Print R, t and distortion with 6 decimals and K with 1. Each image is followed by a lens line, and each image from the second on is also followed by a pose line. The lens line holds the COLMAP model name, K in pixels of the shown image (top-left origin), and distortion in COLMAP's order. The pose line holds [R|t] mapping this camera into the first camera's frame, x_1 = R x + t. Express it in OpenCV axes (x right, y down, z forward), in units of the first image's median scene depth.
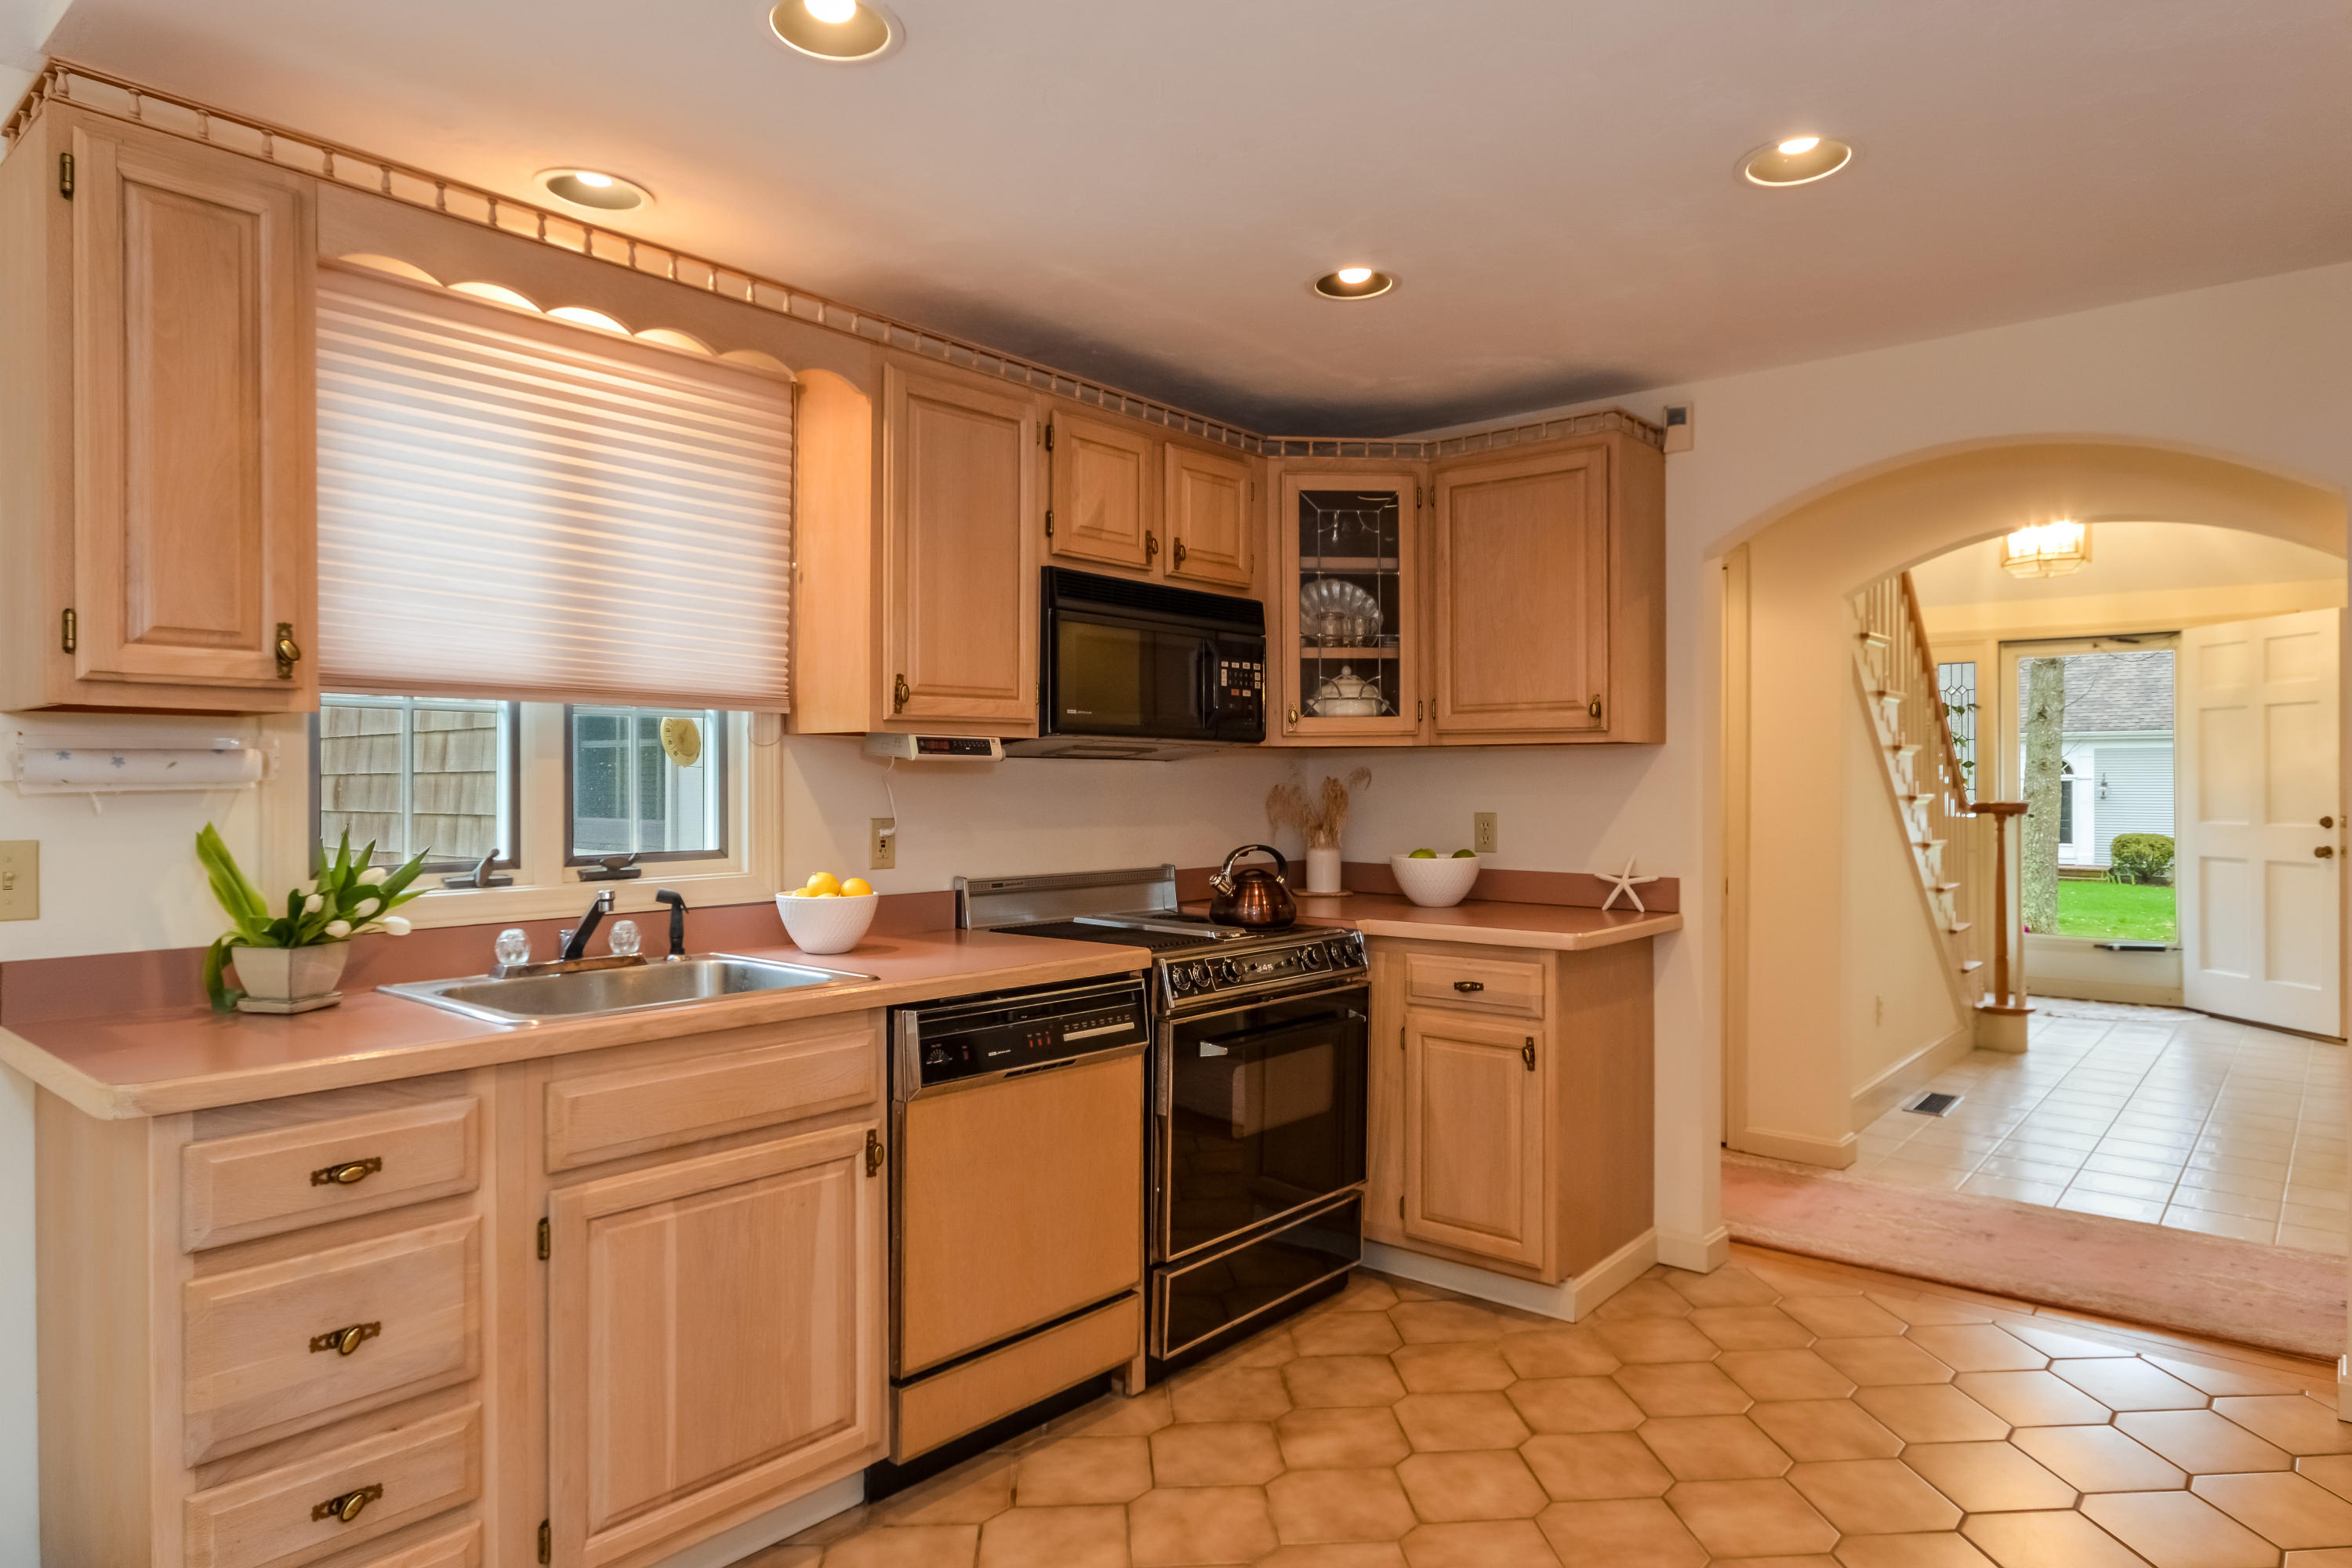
lens RADIAL K [[1383.2, 0, 1173.1], [0, 1383.2, 774.4], [0, 0, 1]] dist [0.034993, 0.001559]
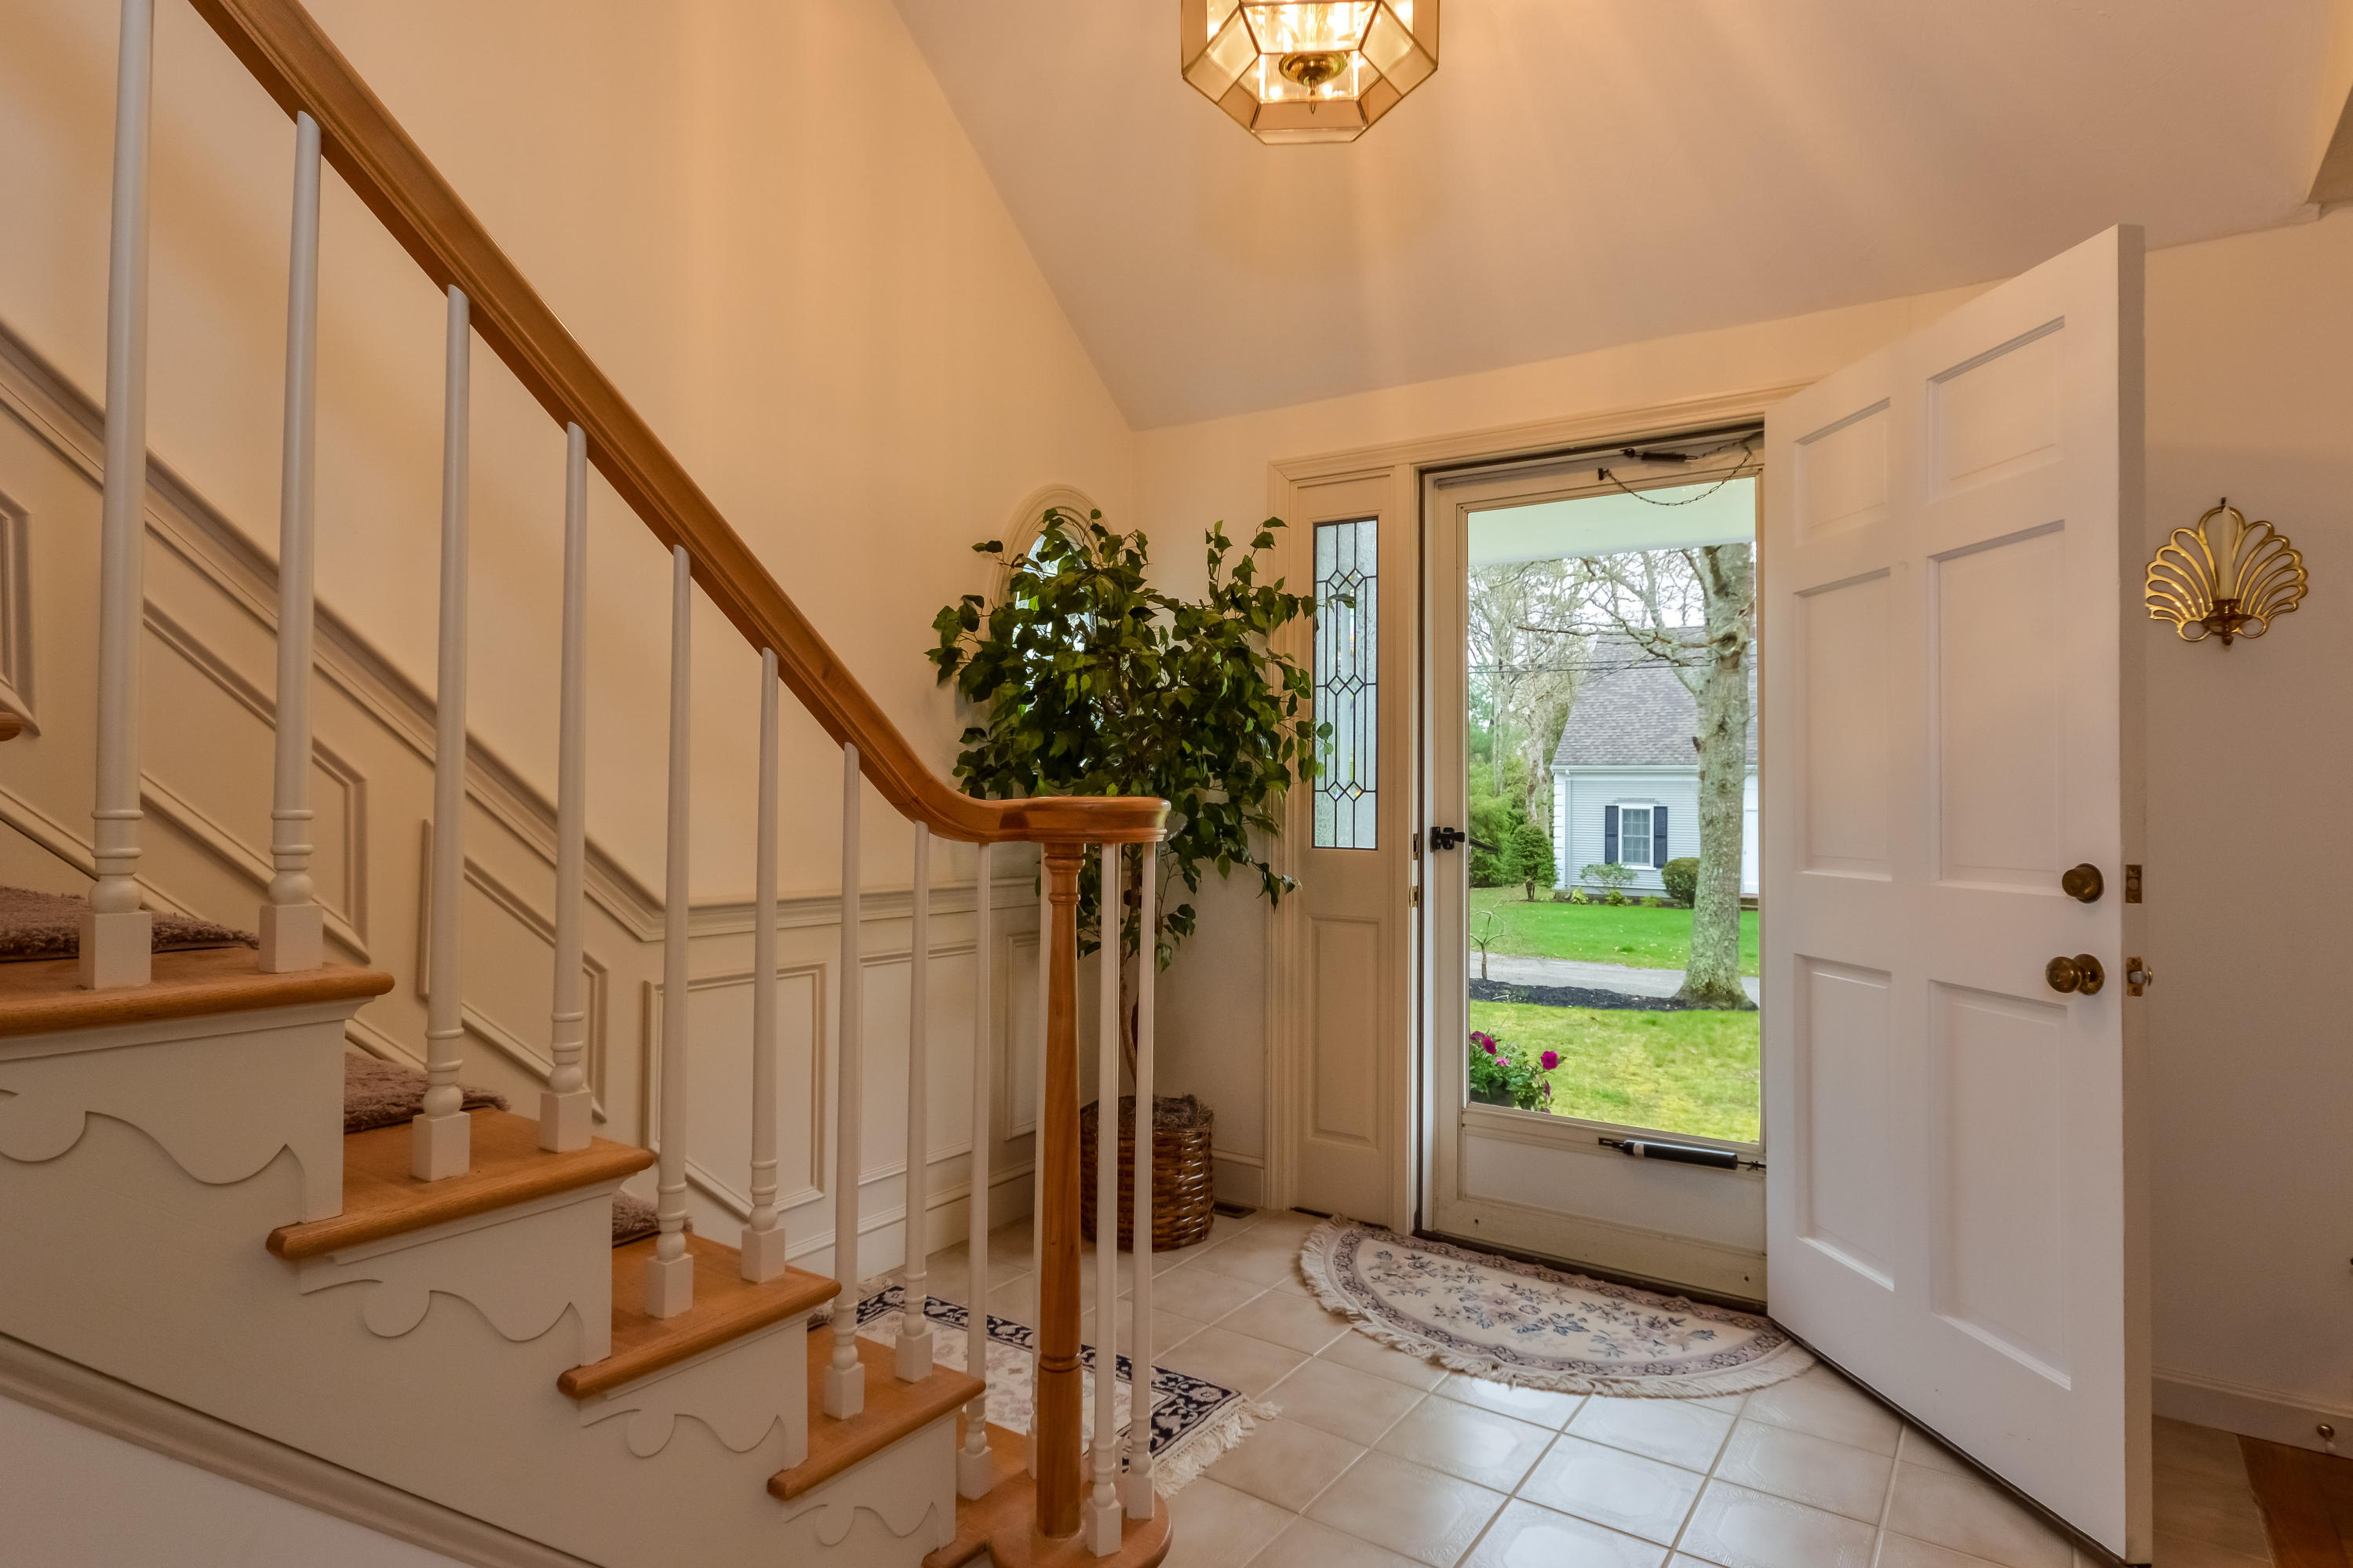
lens RADIAL K [[1265.3, 0, 1177.5], [0, 1265.3, 798.2], [0, 0, 1]] dist [-0.028717, -0.000713]
pose [[0.995197, 0.012669, 0.097073, 0.492627], [-0.012309, 0.999915, -0.004302, 0.015335], [-0.097120, 0.003086, 0.995268, 0.626102]]
